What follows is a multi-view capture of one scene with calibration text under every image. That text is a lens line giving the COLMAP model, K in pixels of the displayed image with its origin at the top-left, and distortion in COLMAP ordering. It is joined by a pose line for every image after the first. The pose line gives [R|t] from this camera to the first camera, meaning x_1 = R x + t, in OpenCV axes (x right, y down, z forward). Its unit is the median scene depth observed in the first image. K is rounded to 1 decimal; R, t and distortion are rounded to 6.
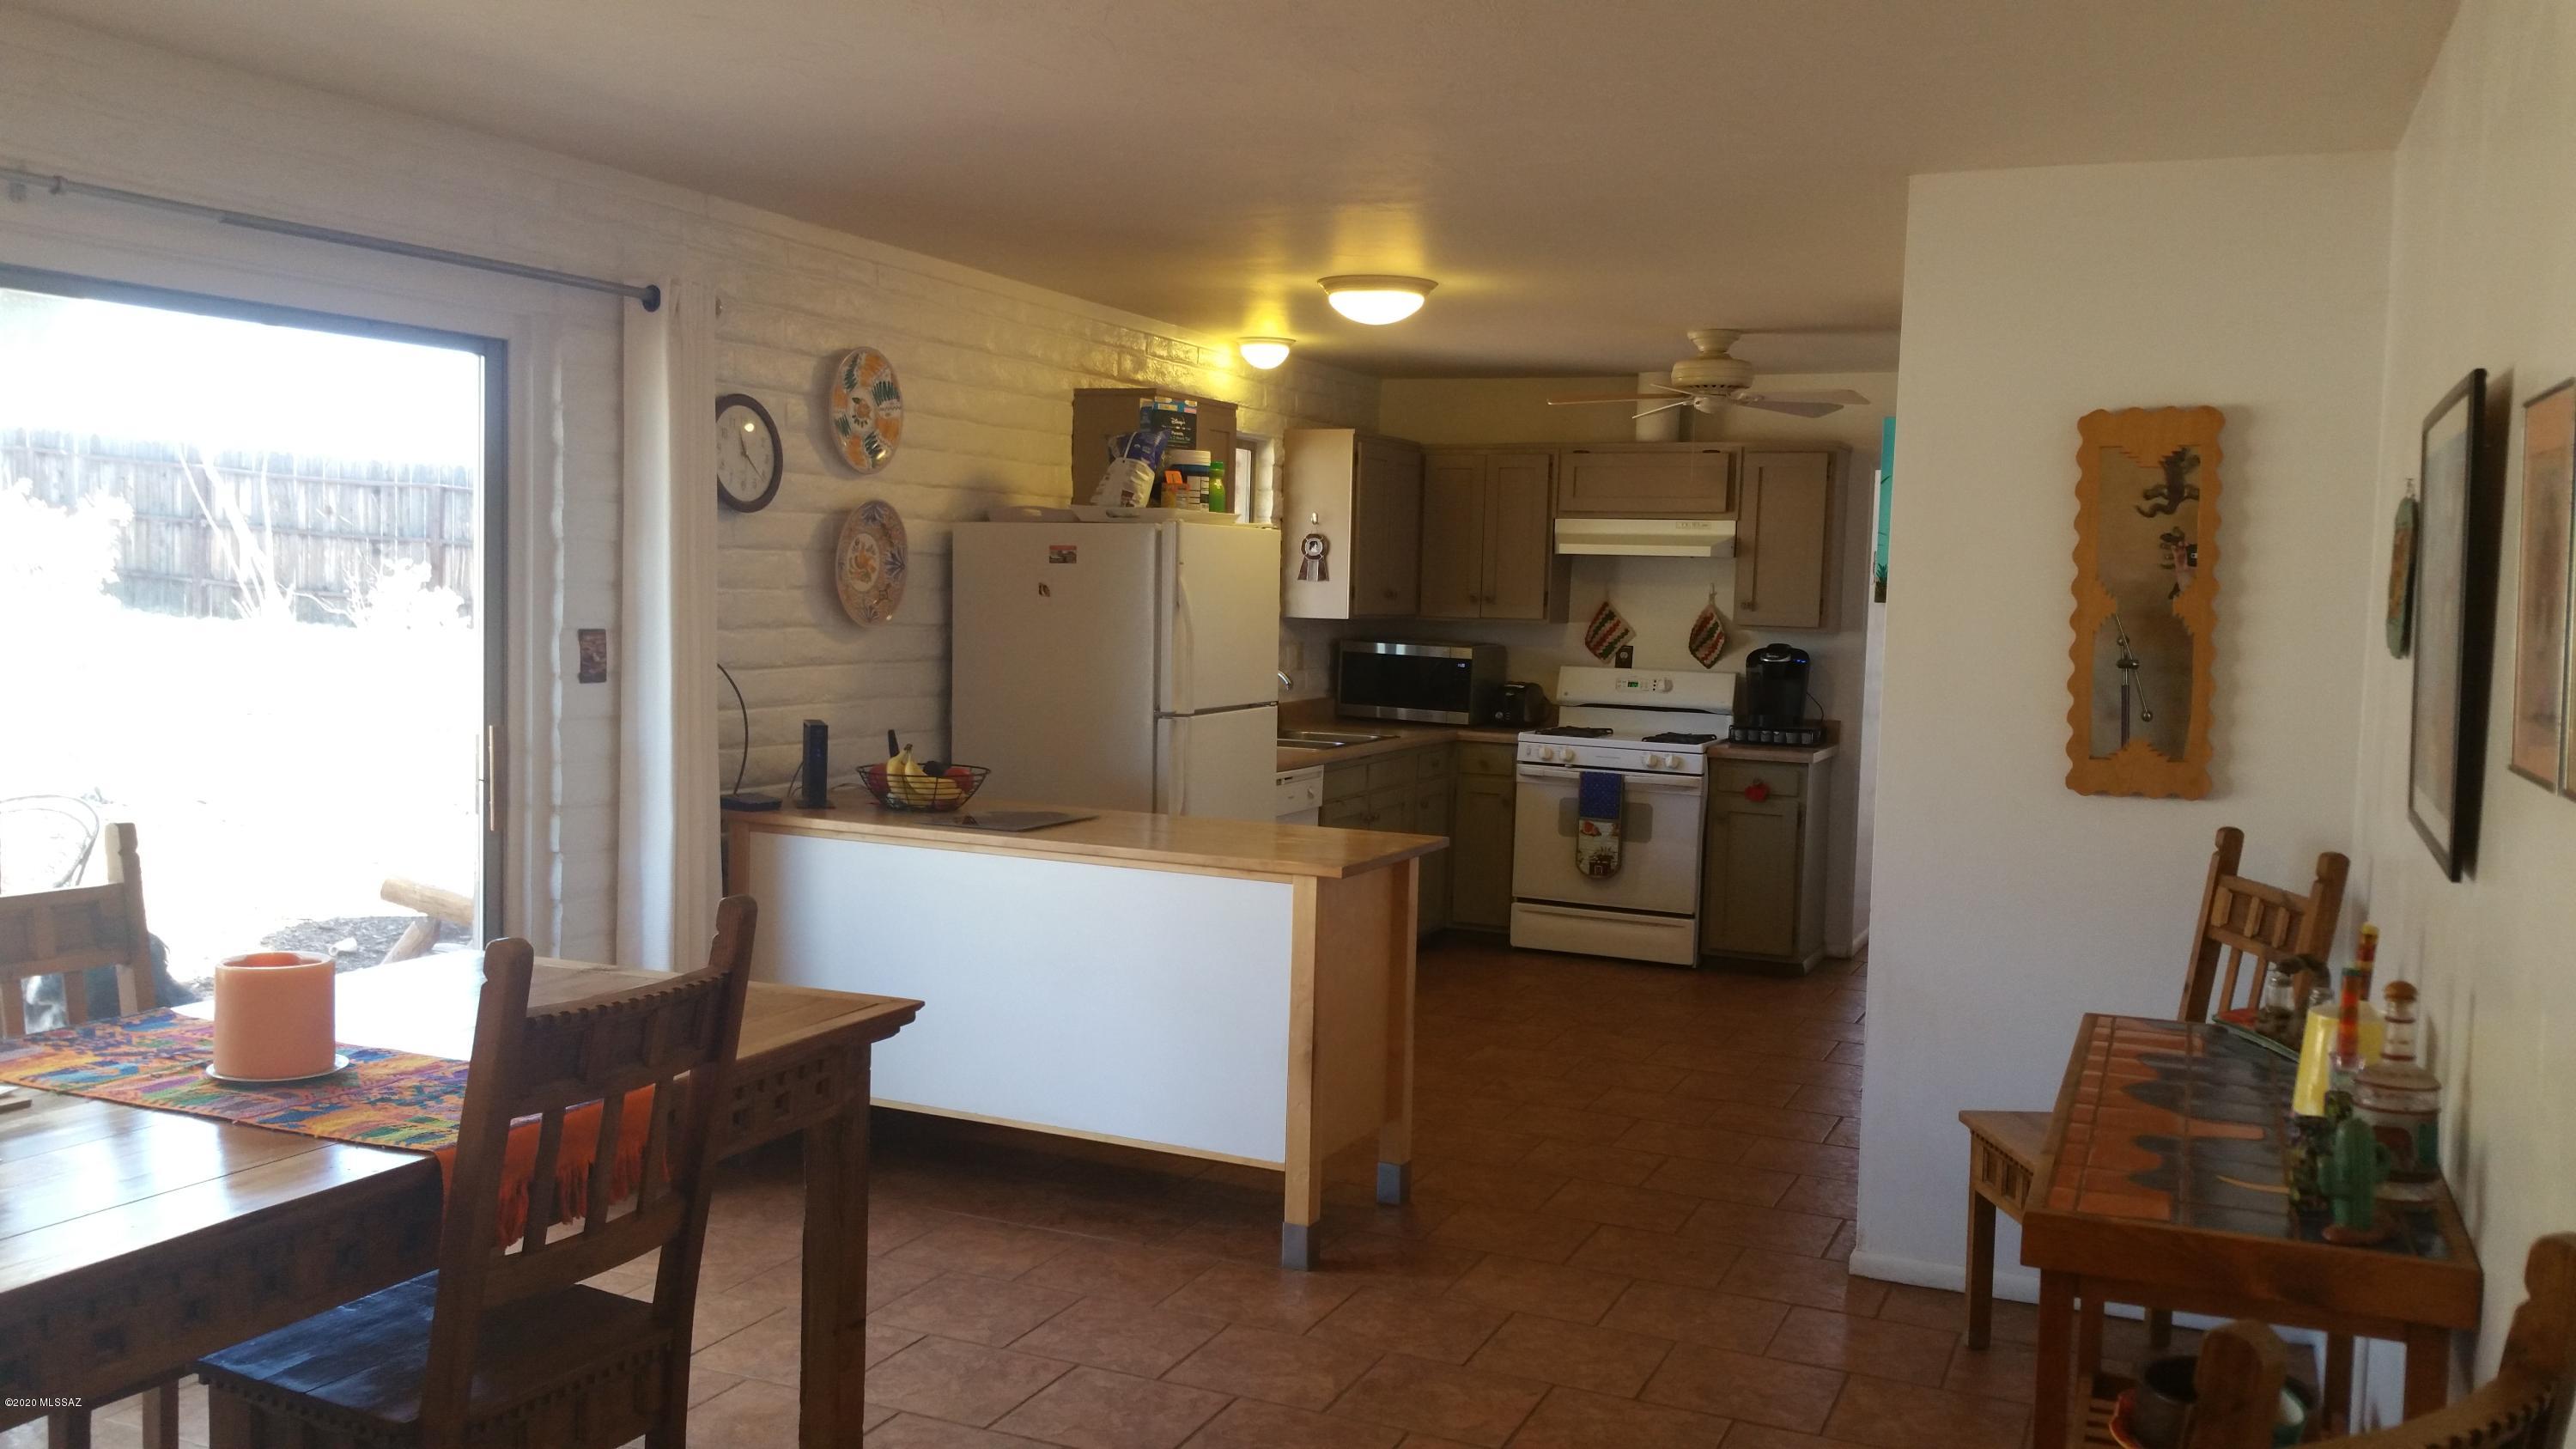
lens RADIAL K [[2065.7, 0, 1293.7], [0, 2065.7, 723.6], [0, 0, 1]] dist [0.030753, -0.043147]
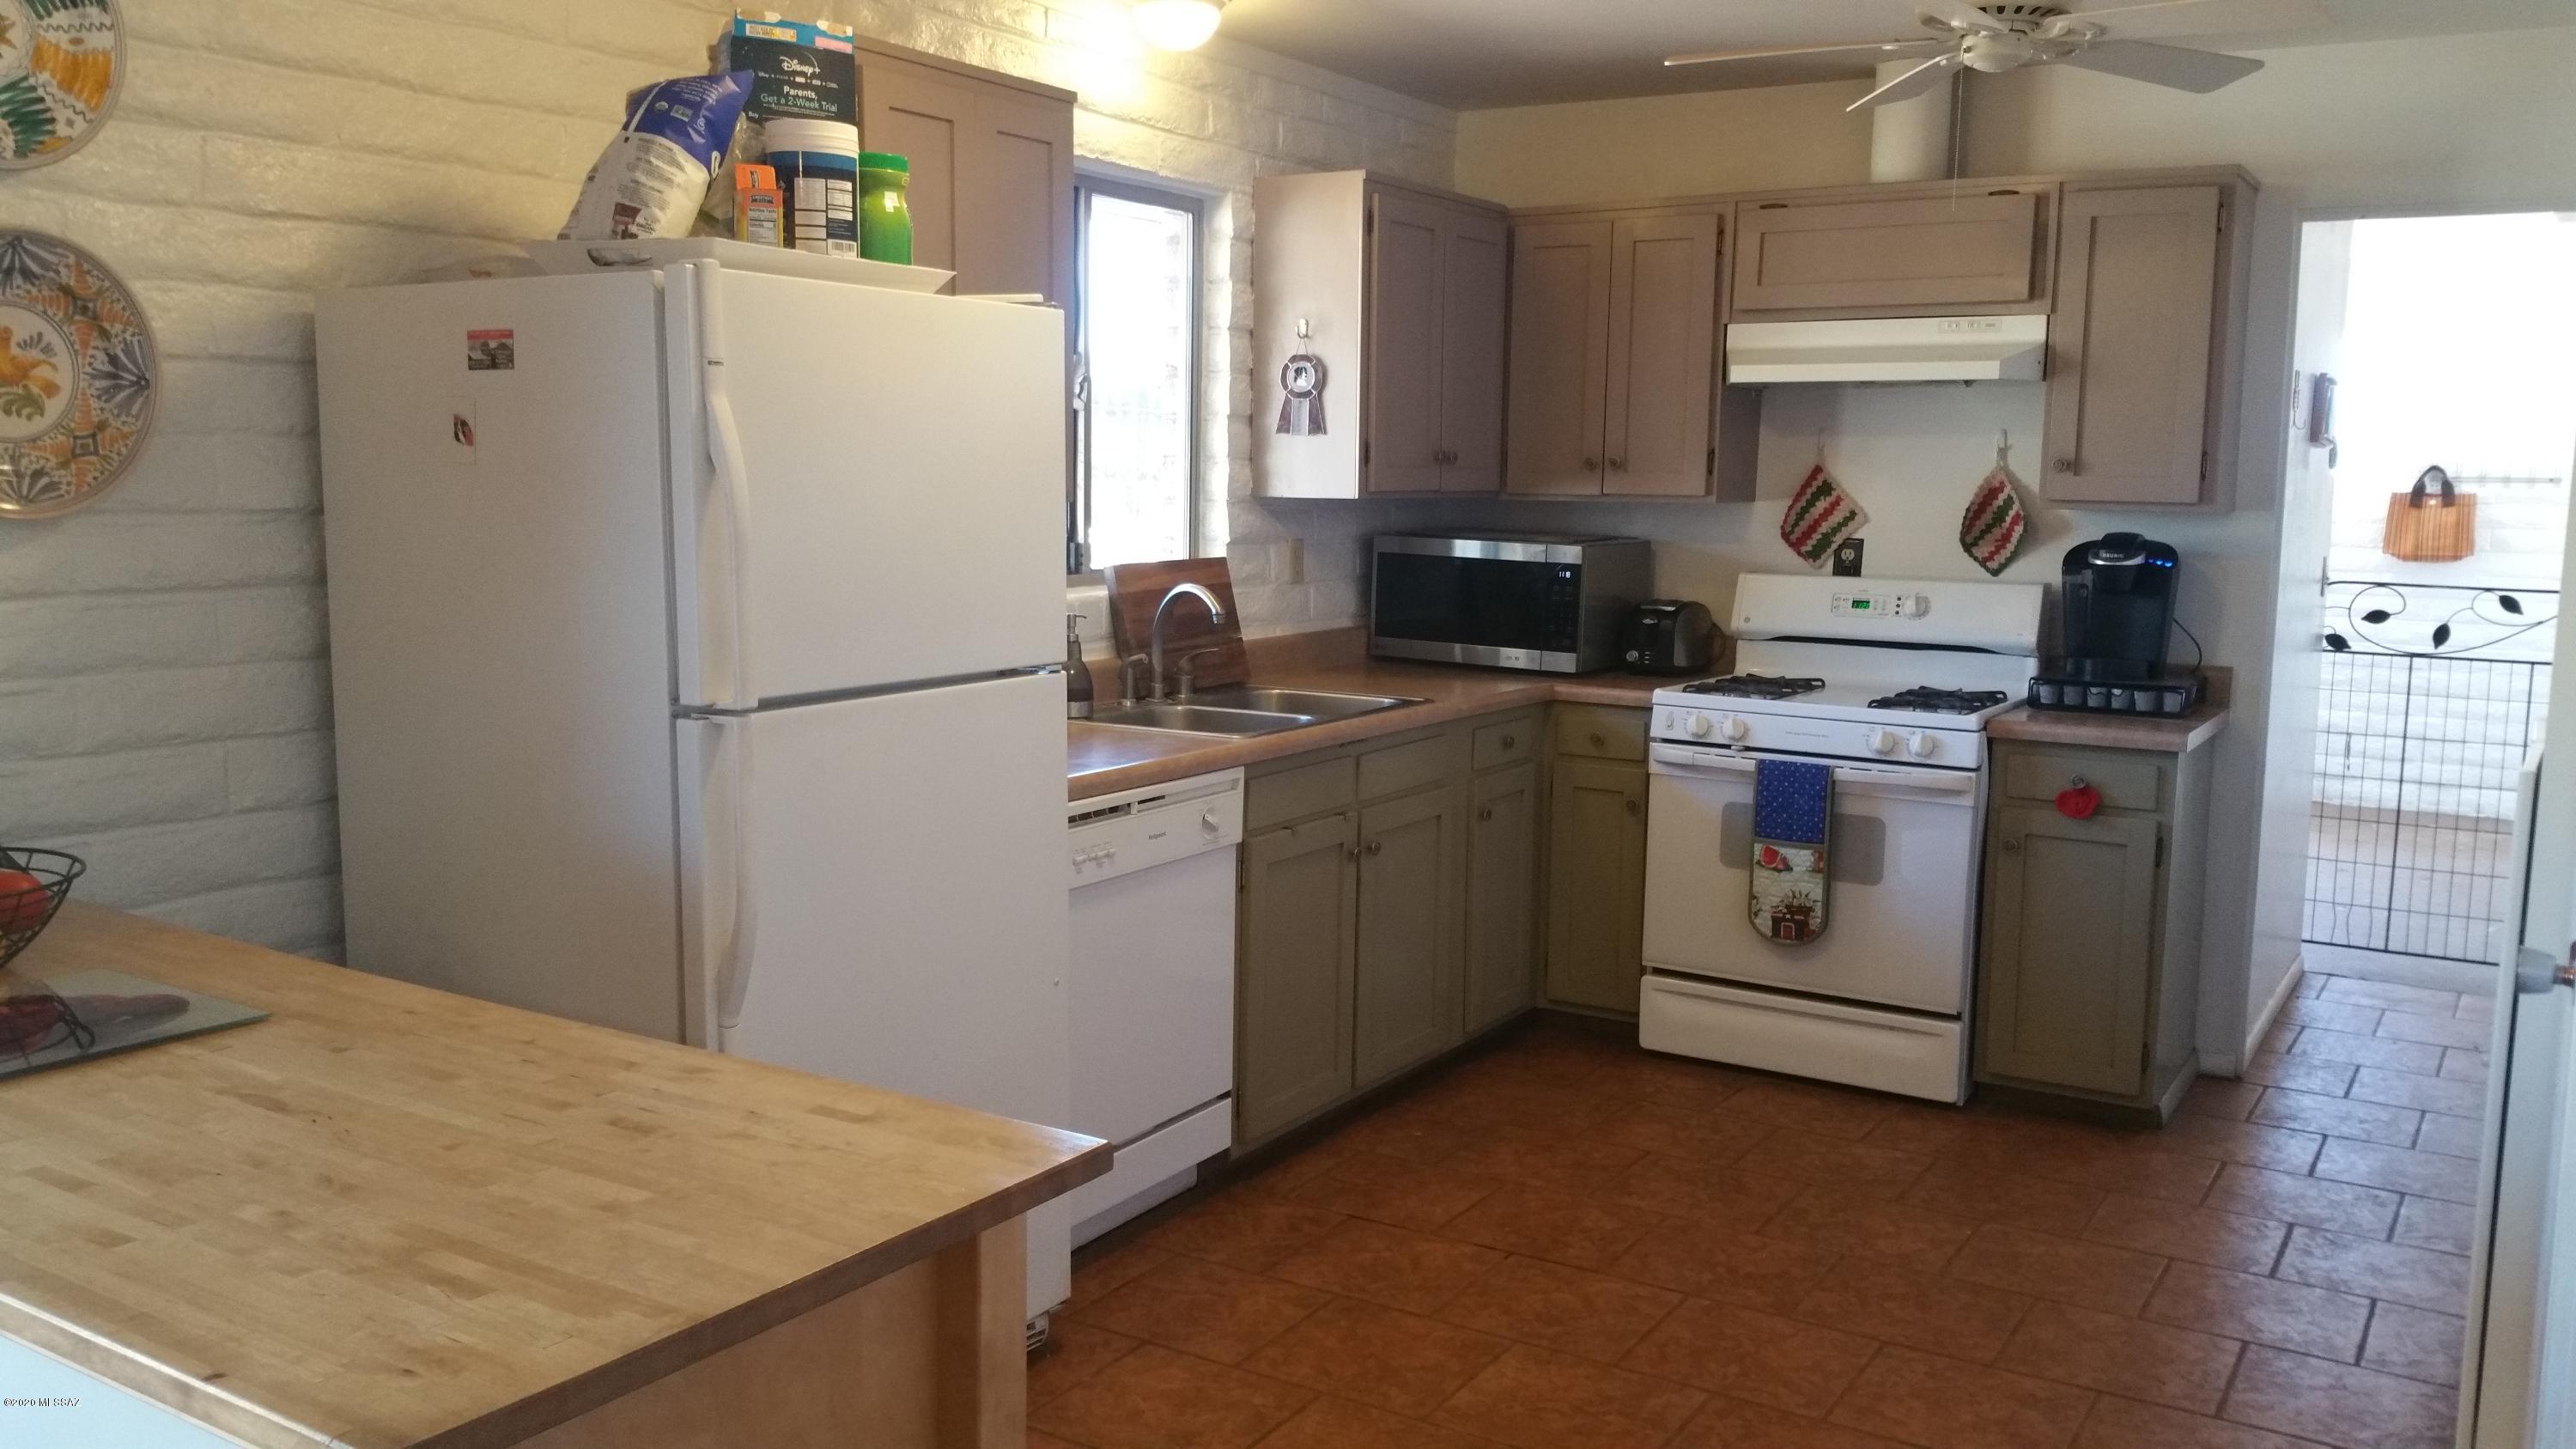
lens RADIAL K [[2065.7, 0, 1277.9], [0, 2065.7, 725.9], [0, 0, 1]] dist [0.030753, -0.043147]
pose [[0.989807, 0.002794, -0.142386, 0.087247], [0.004621, 0.998651, 0.051718, -0.016204], [0.142339, -0.051849, 0.988459, 0.406763]]
